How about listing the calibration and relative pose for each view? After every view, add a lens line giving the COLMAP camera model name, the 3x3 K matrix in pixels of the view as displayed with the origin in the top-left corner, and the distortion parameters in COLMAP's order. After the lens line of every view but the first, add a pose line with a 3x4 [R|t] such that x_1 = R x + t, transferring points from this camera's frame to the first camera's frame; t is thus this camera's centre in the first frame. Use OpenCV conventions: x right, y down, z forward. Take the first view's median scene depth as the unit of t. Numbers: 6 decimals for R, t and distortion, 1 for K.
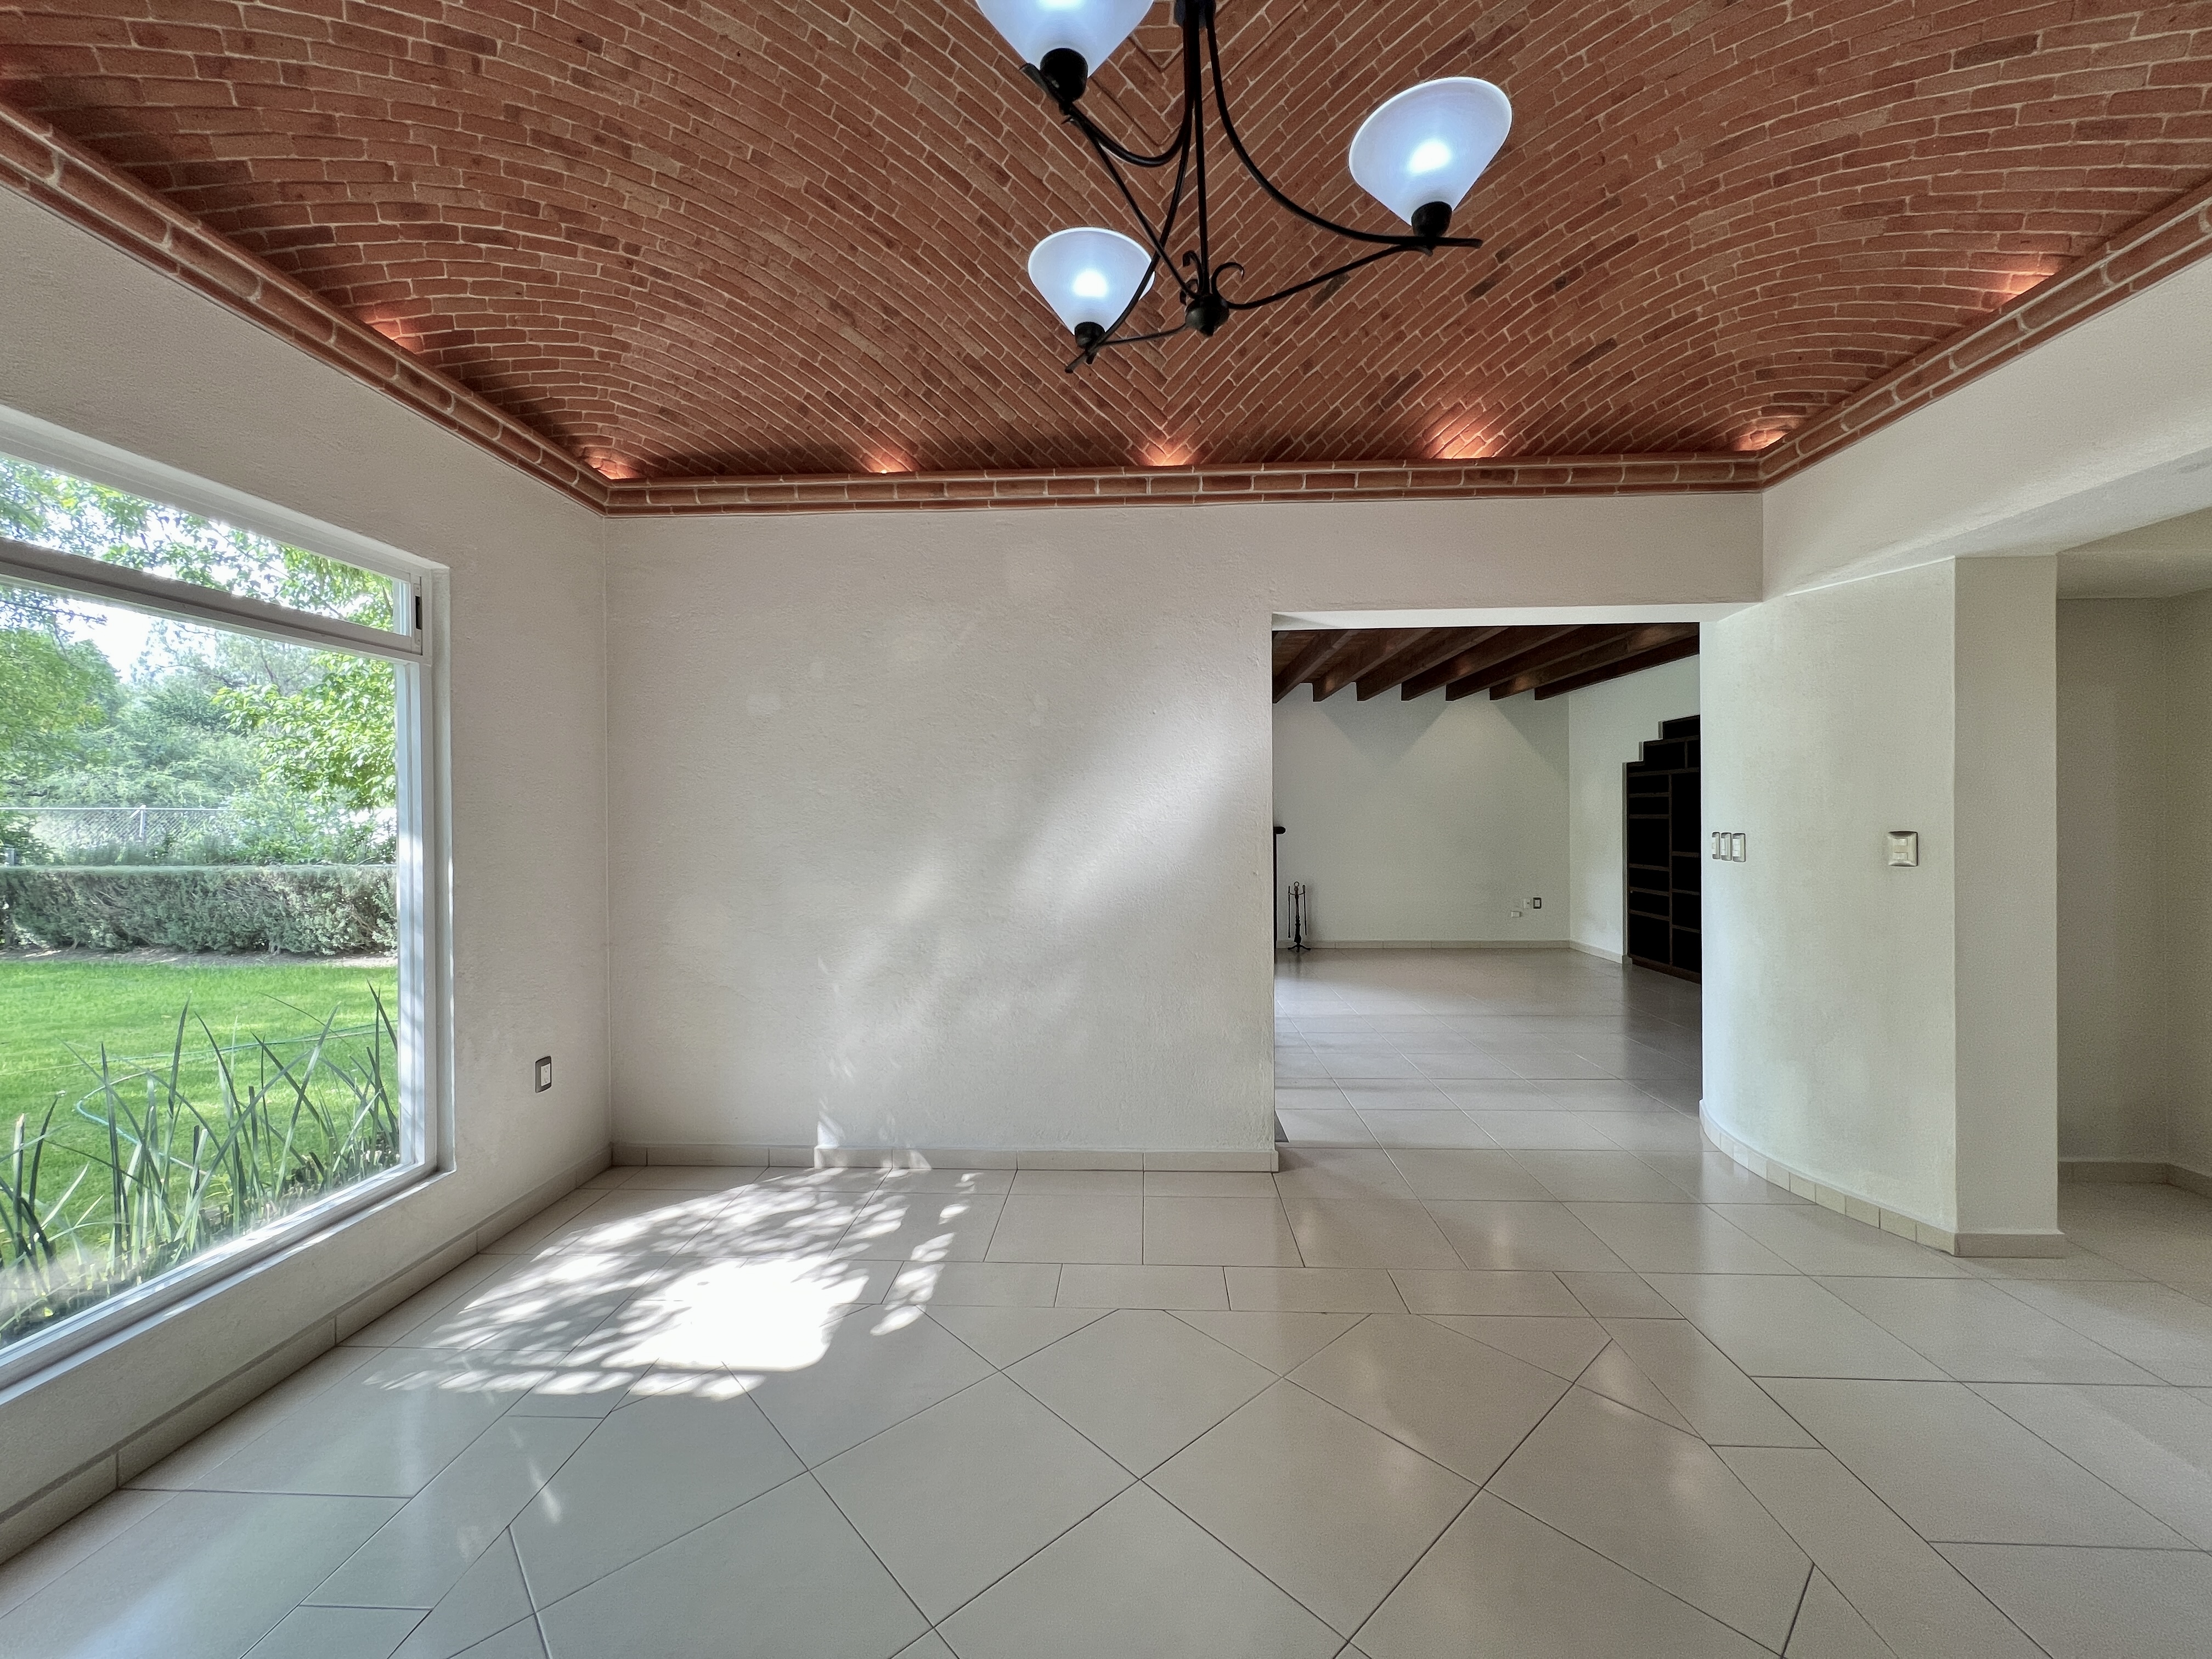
lens RADIAL K [[882.5, 0, 1104.7], [0, 882.5, 826.4], [0, 0, 1]] dist [-0.000372, -0.000296]
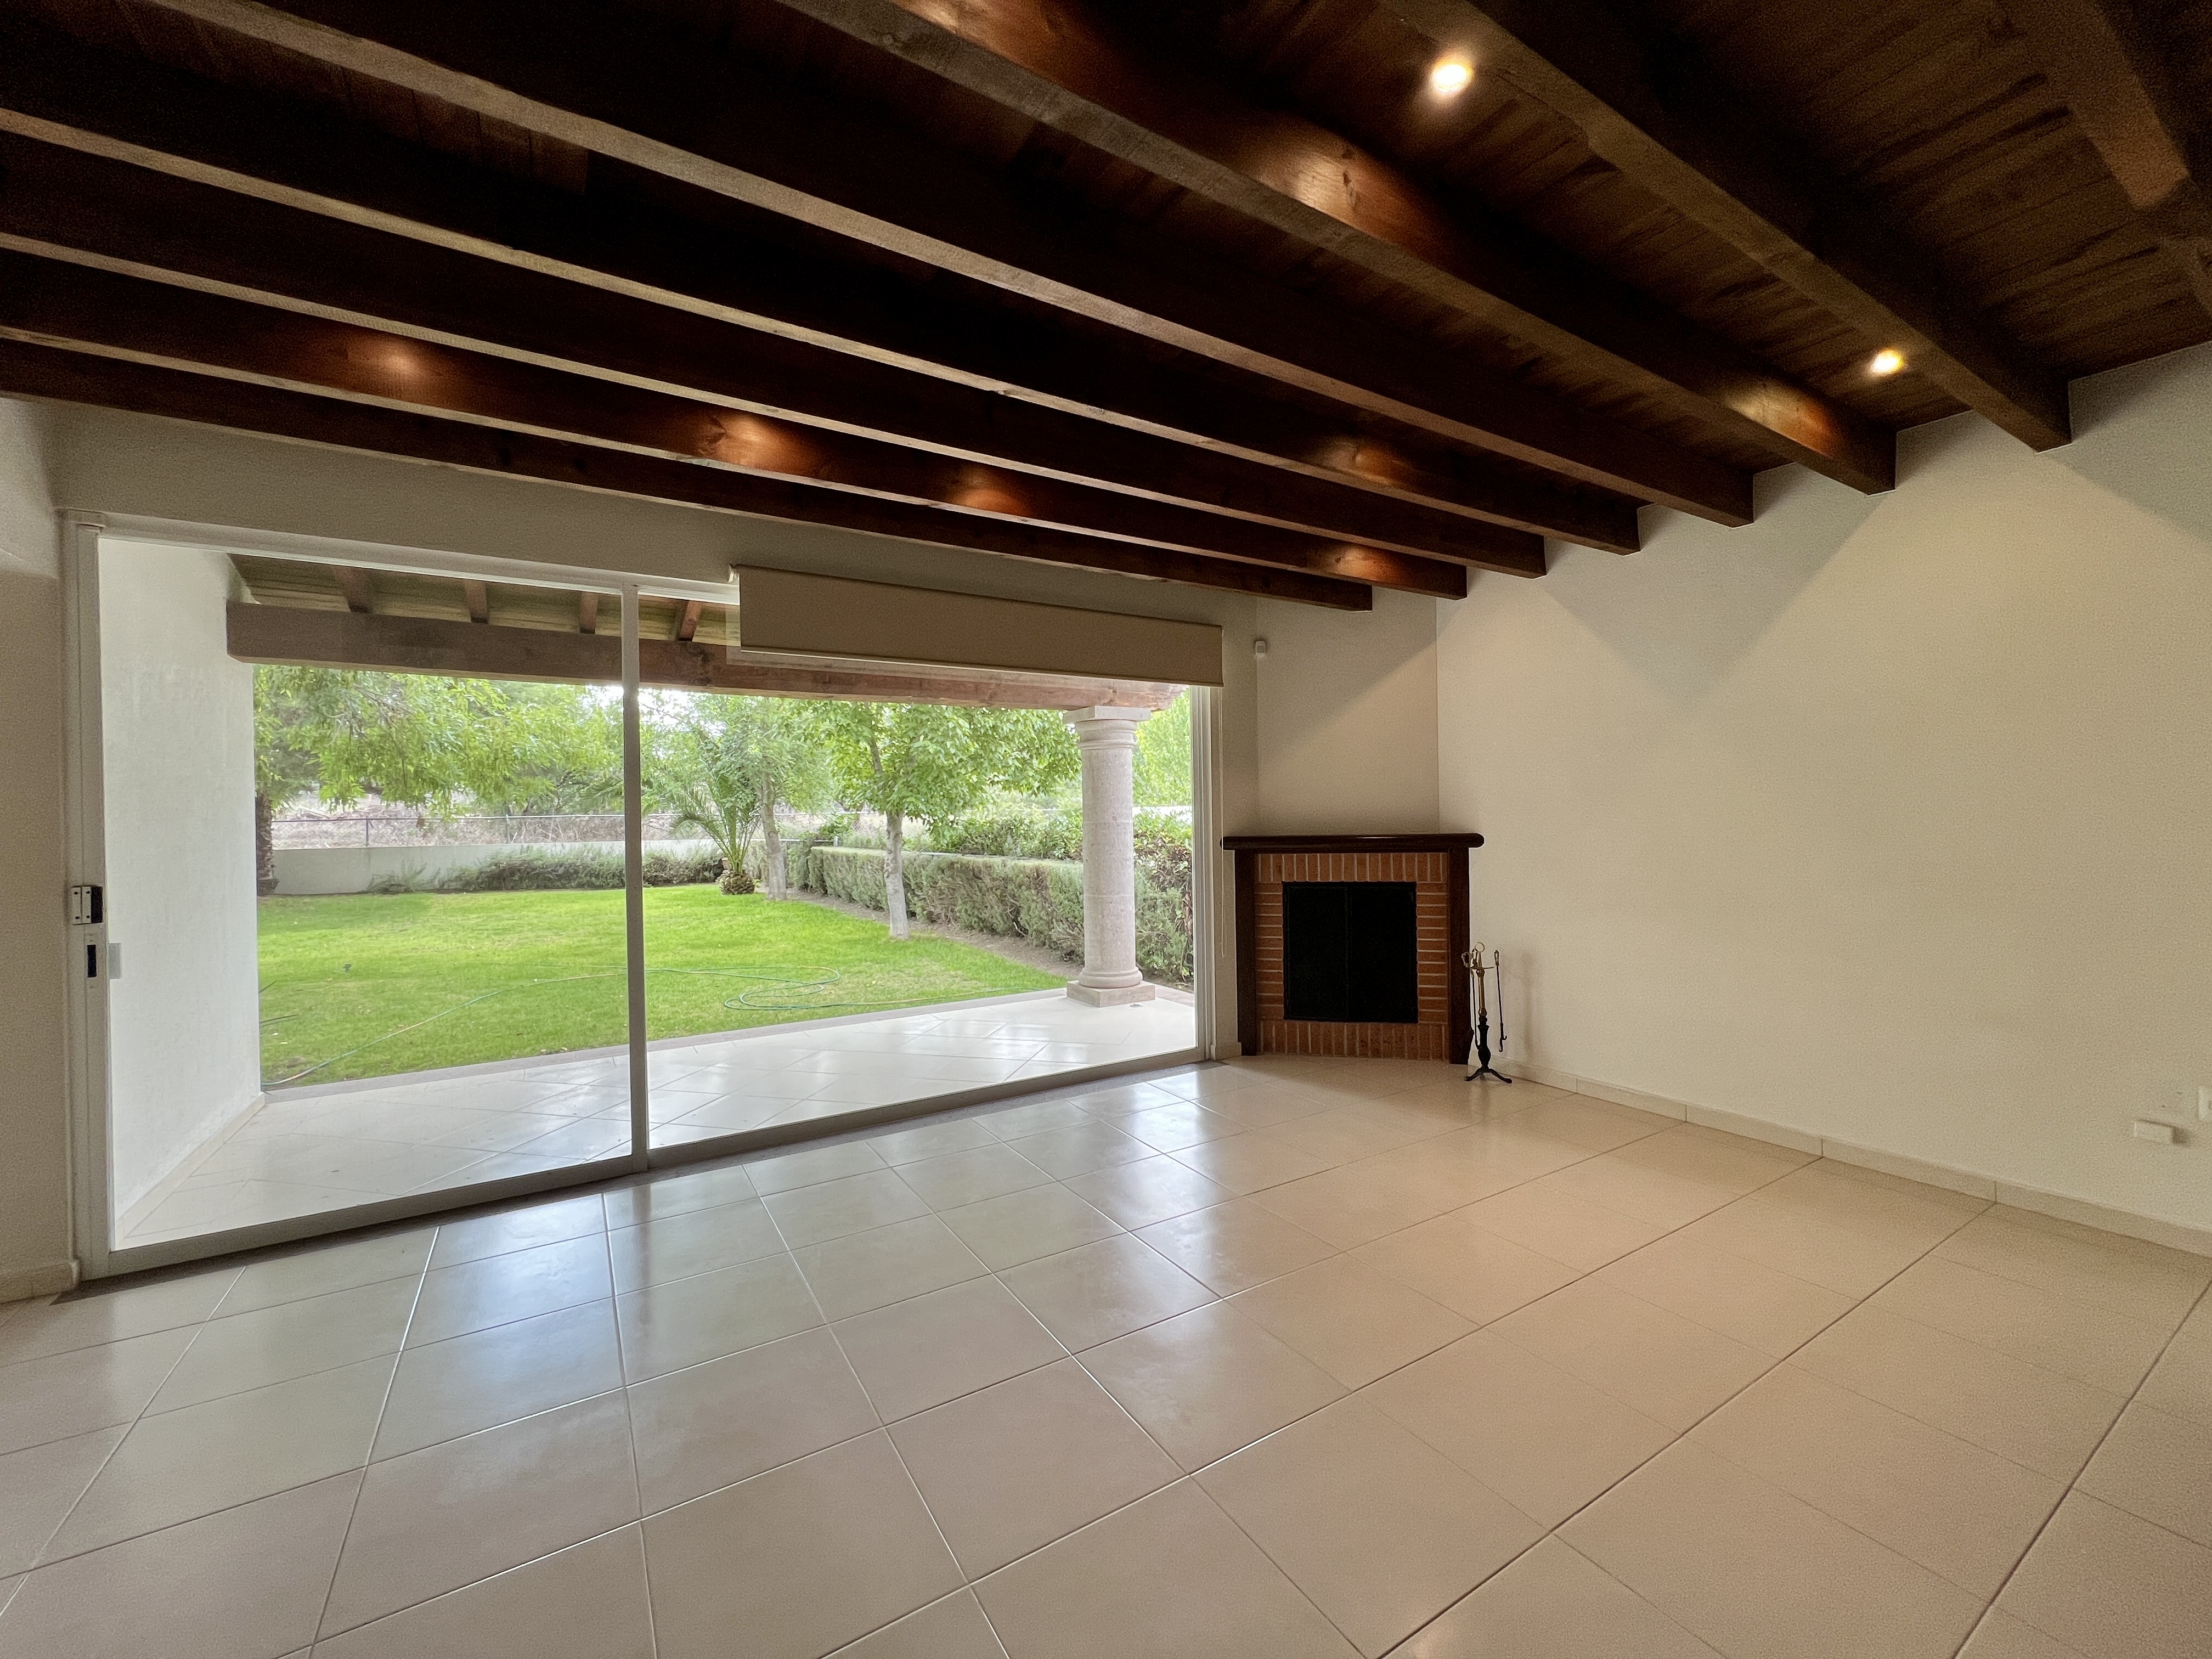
lens RADIAL K [[882.5, 0, 1111.2], [0, 882.5, 824.6], [0, 0, 1]] dist [-0.000372, -0.000296]
pose [[0.567822, 0.007983, -0.823113, 0.589827], [-0.001164, 0.999960, 0.008895, -0.009914], [0.823151, -0.004093, 0.567808, 0.617465]]
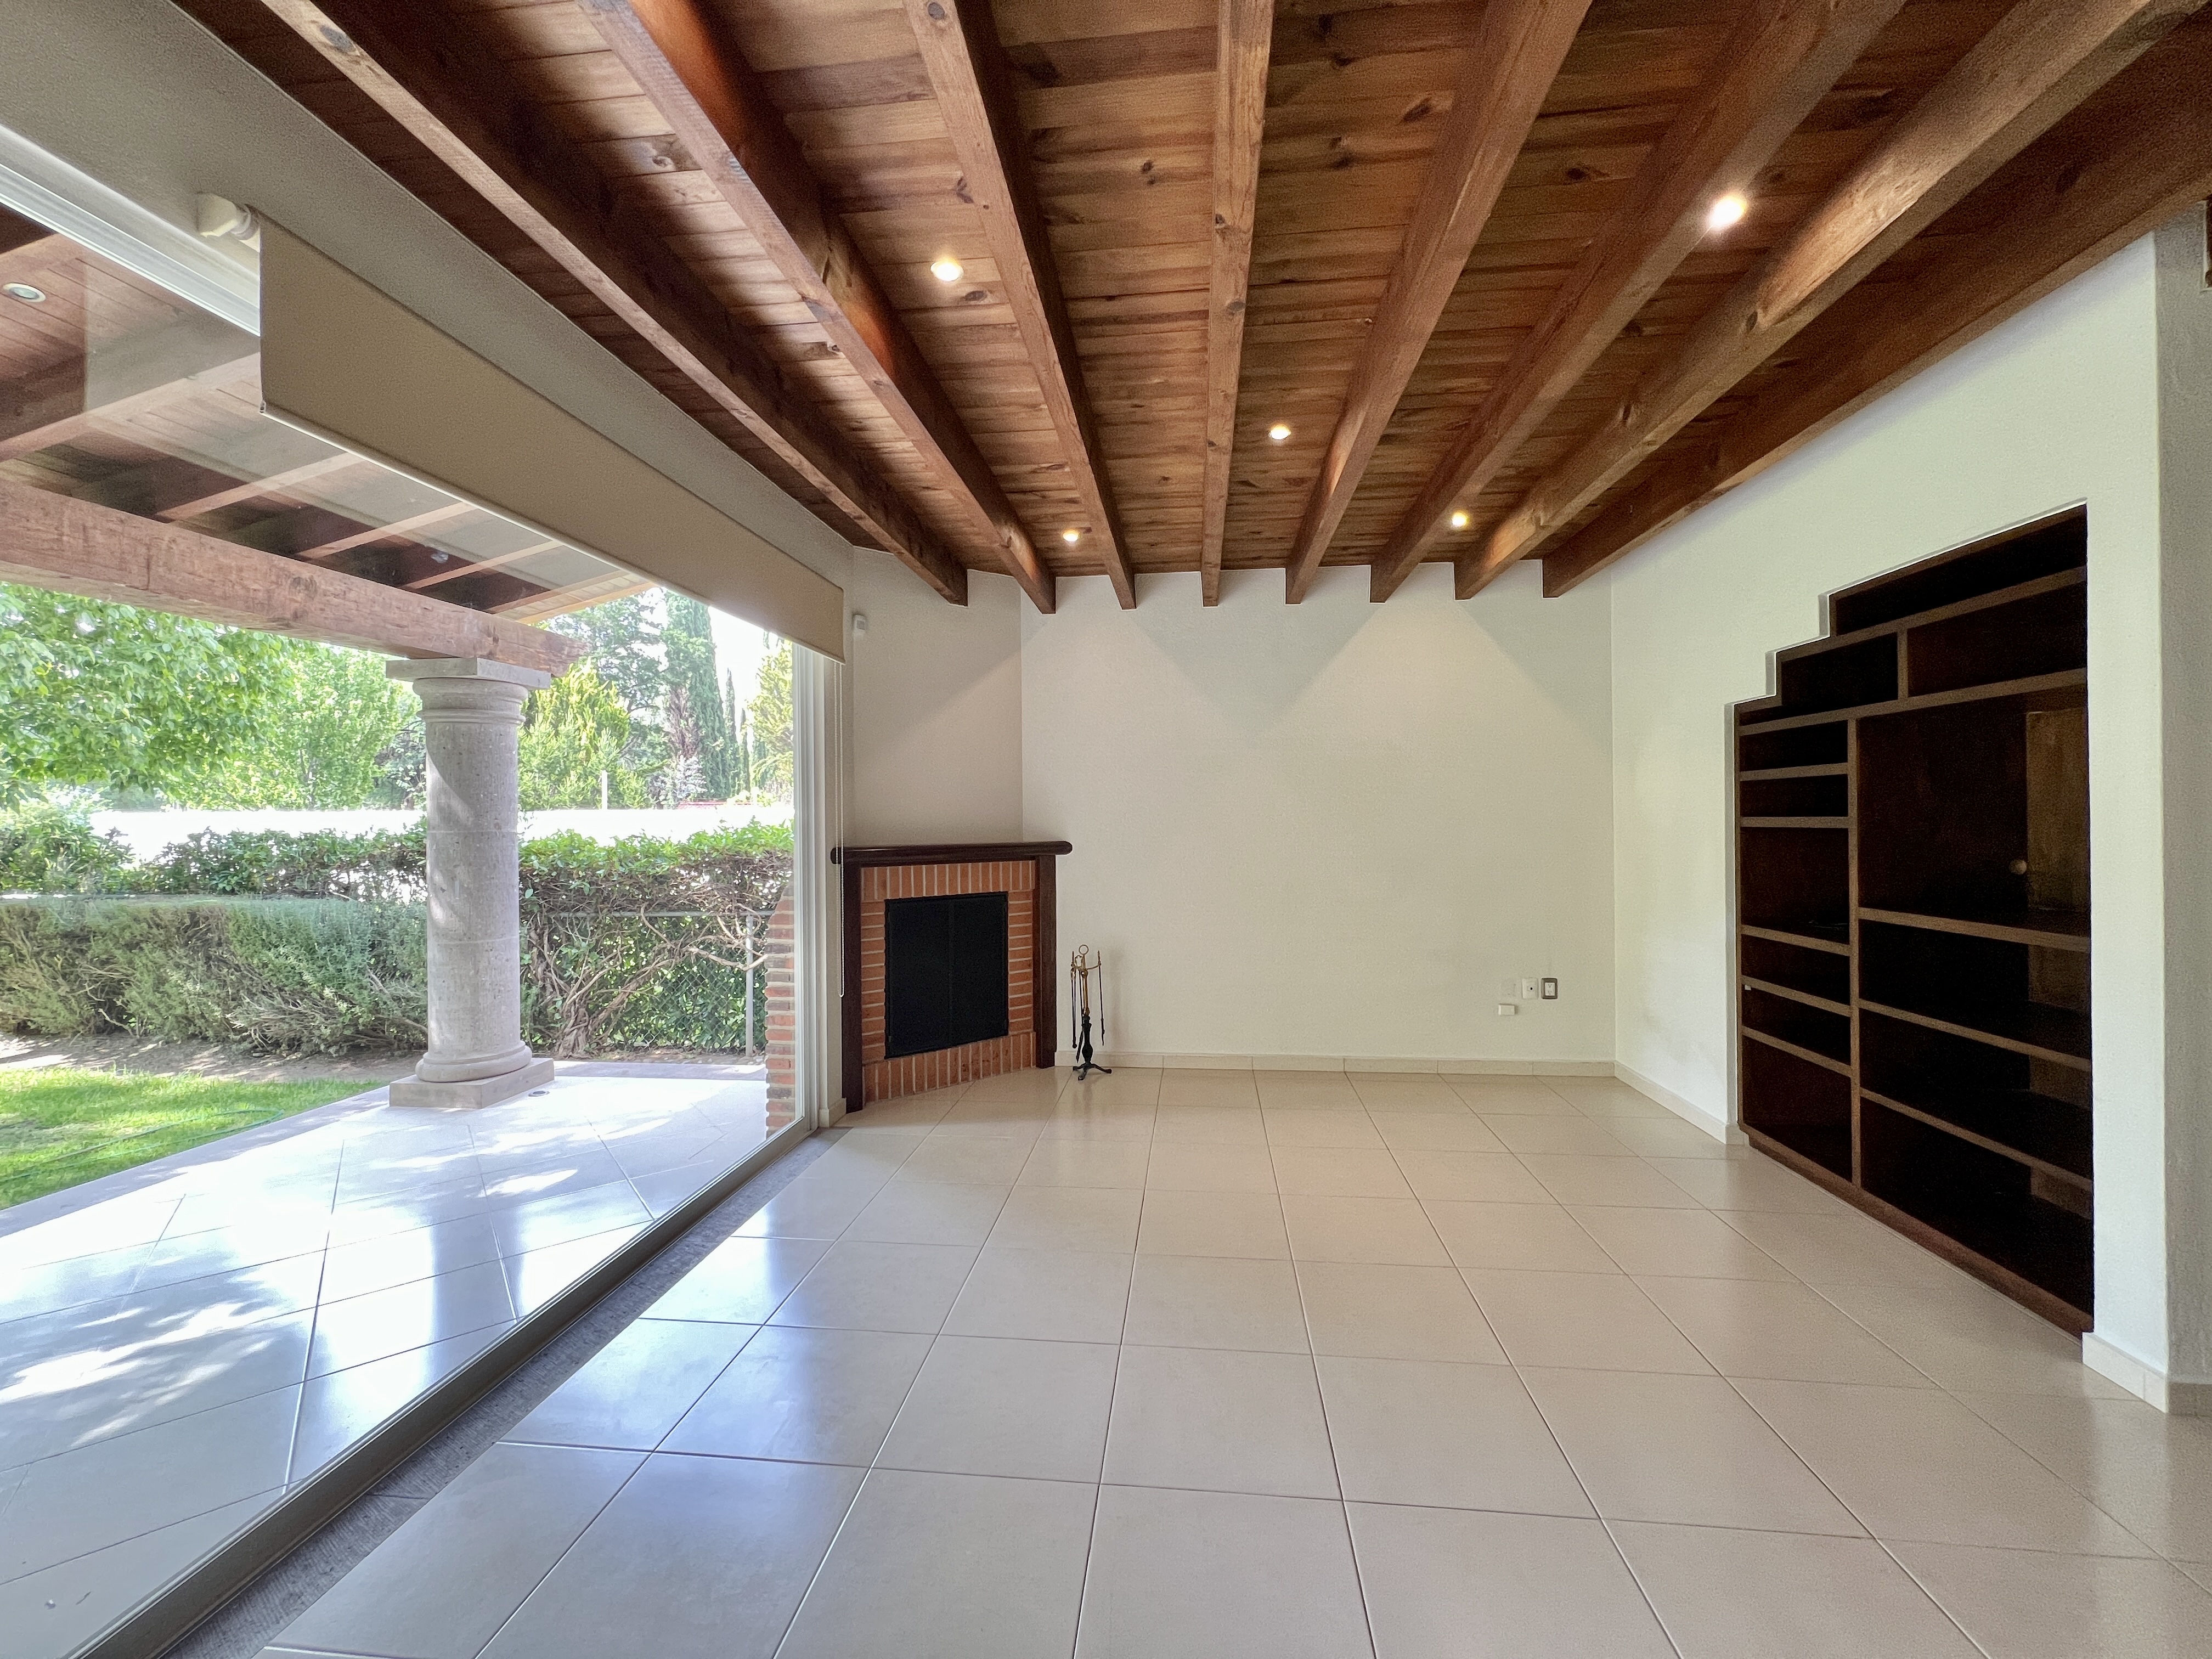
lens RADIAL K [[882.5, 0, 1105.5], [0, 882.5, 825.0], [0, 0, 1]] dist [-0.000372, -0.000296]
pose [[0.998244, 0.002765, -0.059173, 0.300851], [-0.003254, 0.999961, -0.008167, -0.005263], [0.059148, 0.008345, 0.998214, 0.539641]]
